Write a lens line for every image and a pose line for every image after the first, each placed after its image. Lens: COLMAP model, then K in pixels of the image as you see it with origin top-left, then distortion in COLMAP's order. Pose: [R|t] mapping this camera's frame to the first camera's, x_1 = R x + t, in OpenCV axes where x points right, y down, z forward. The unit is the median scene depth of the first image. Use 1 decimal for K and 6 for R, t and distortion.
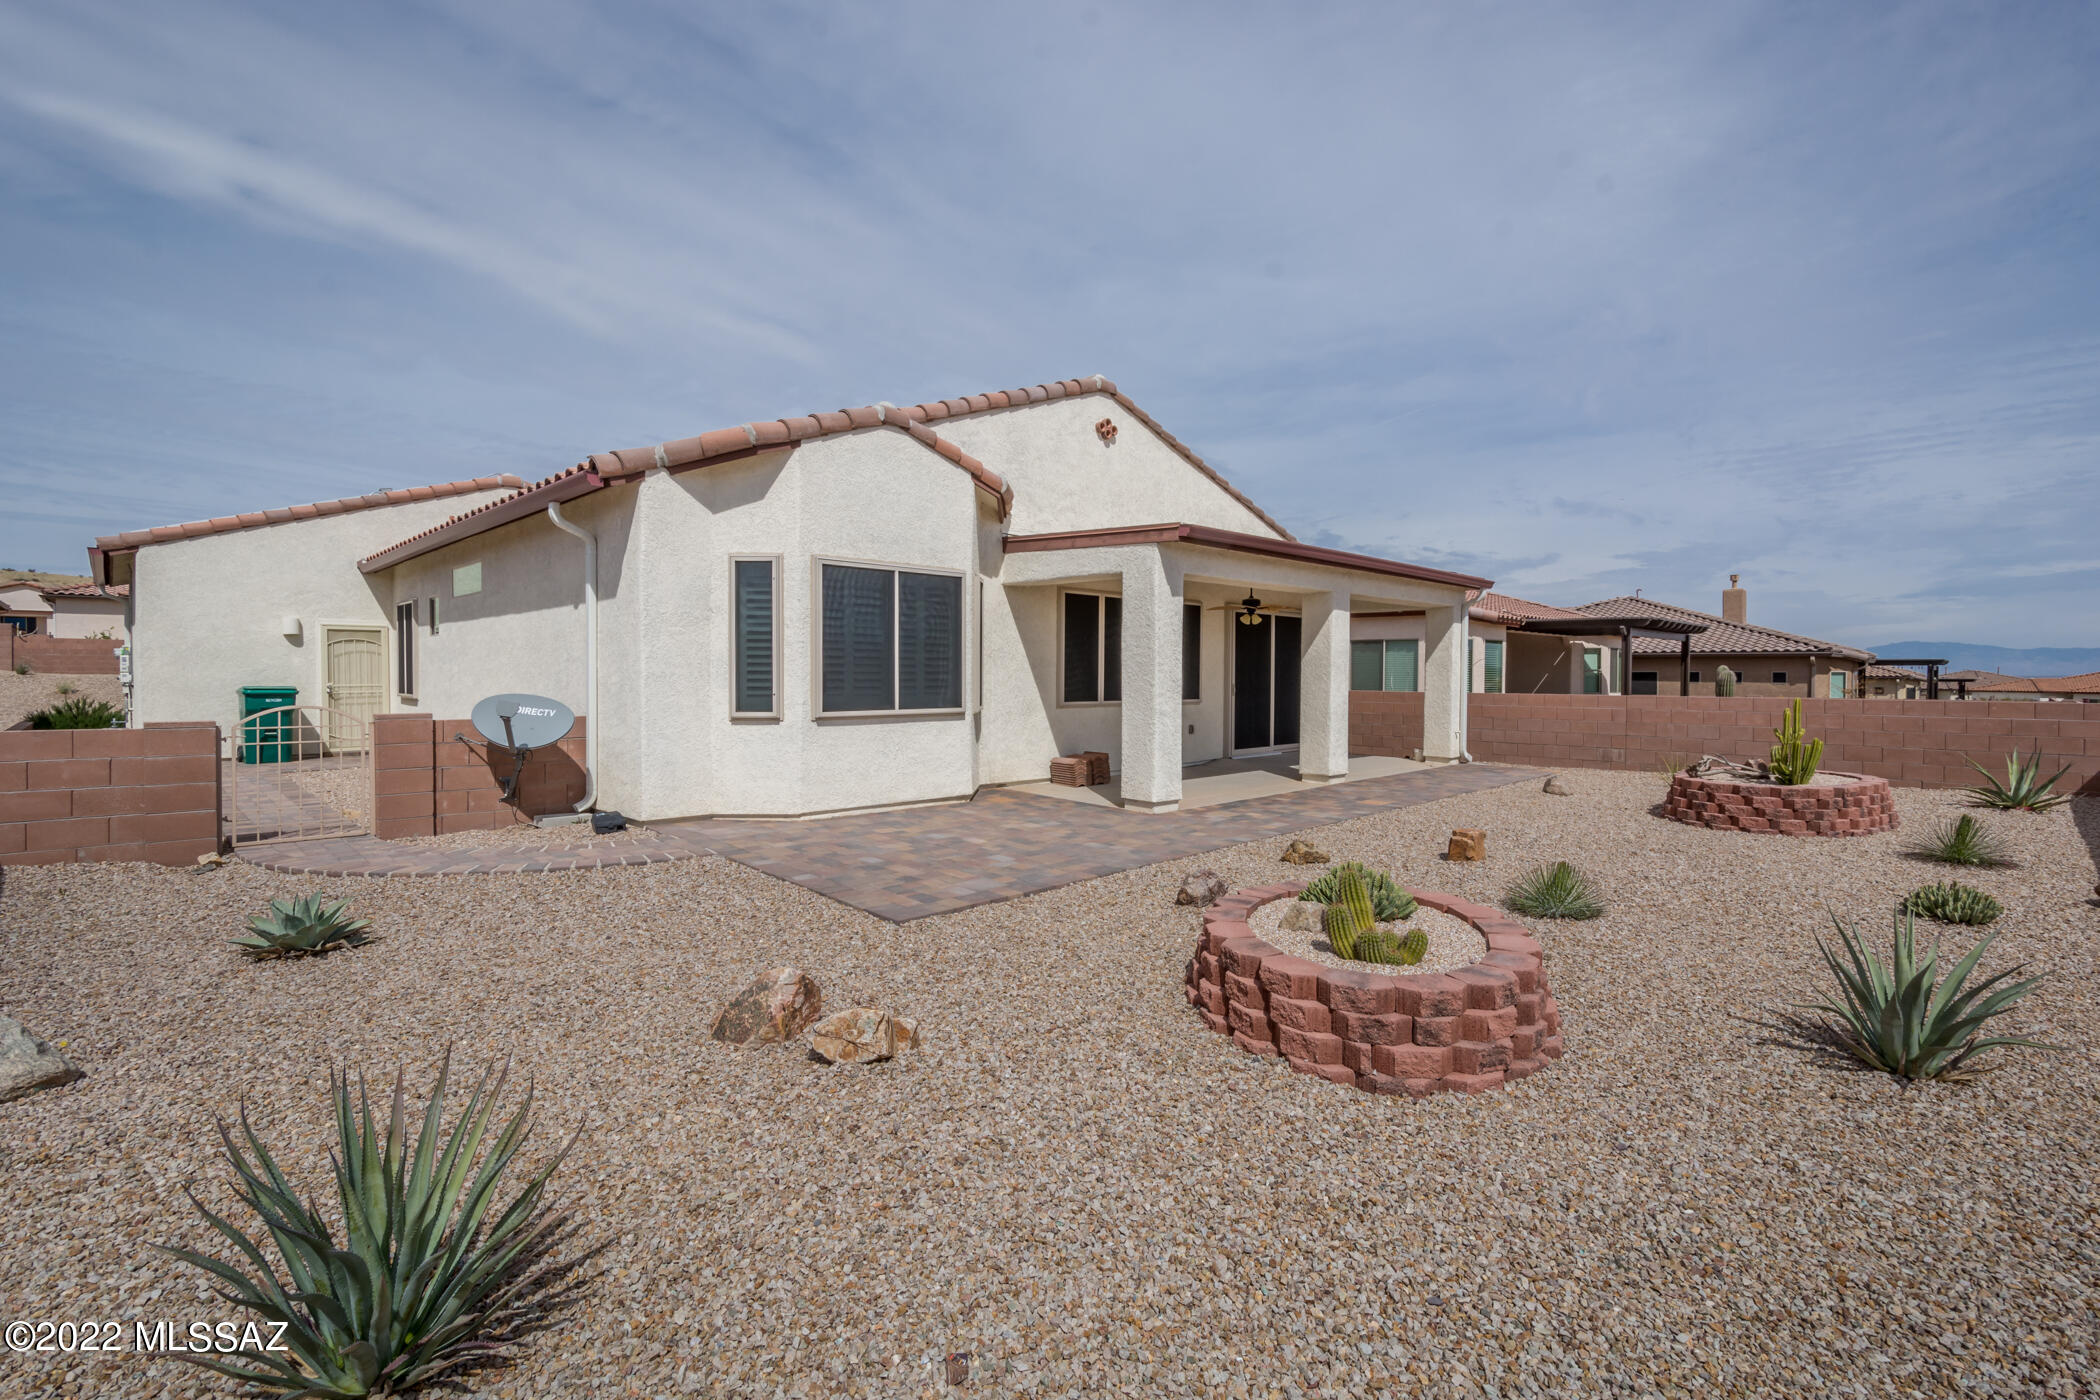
lens RADIAL K [[920.3, 0, 1059.2], [0, 920.3, 695.8], [0, 0, 1]] dist [0.003215, -0.000748]
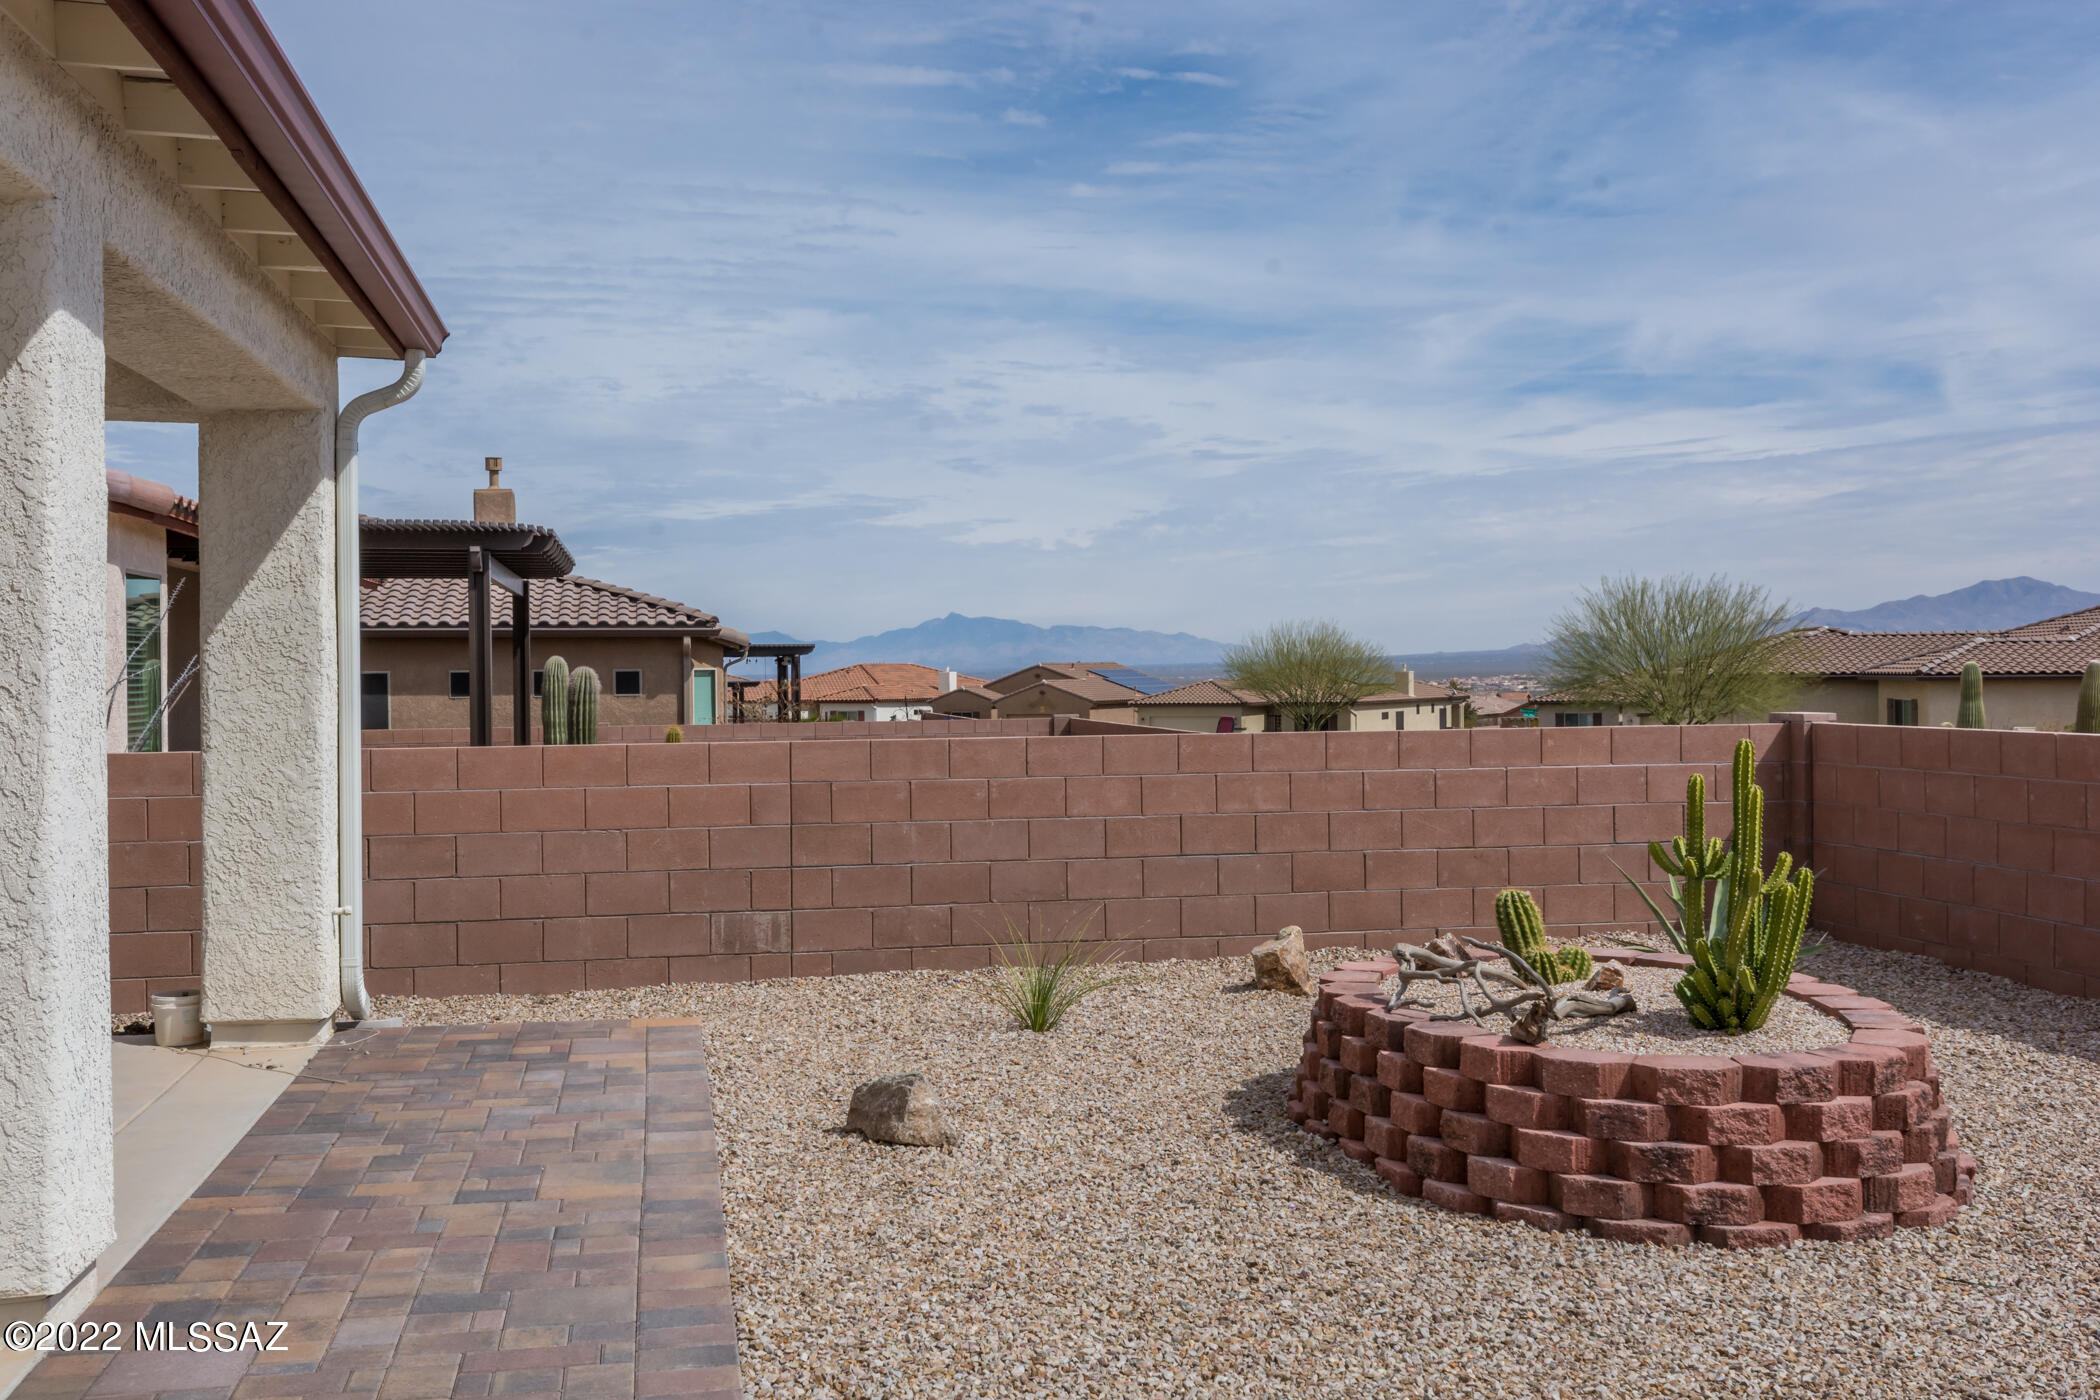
lens RADIAL K [[1965.0, 0, 1054.1], [0, 1965.0, 619.3], [0, 0, 1]] dist [-0.064574, 0.006049]
pose [[0.523982, 0.013906, 0.851616, 0.081791], [0.033103, 0.998779, -0.036676, -0.014164], [-0.851086, 0.047409, 0.522882, 0.550112]]
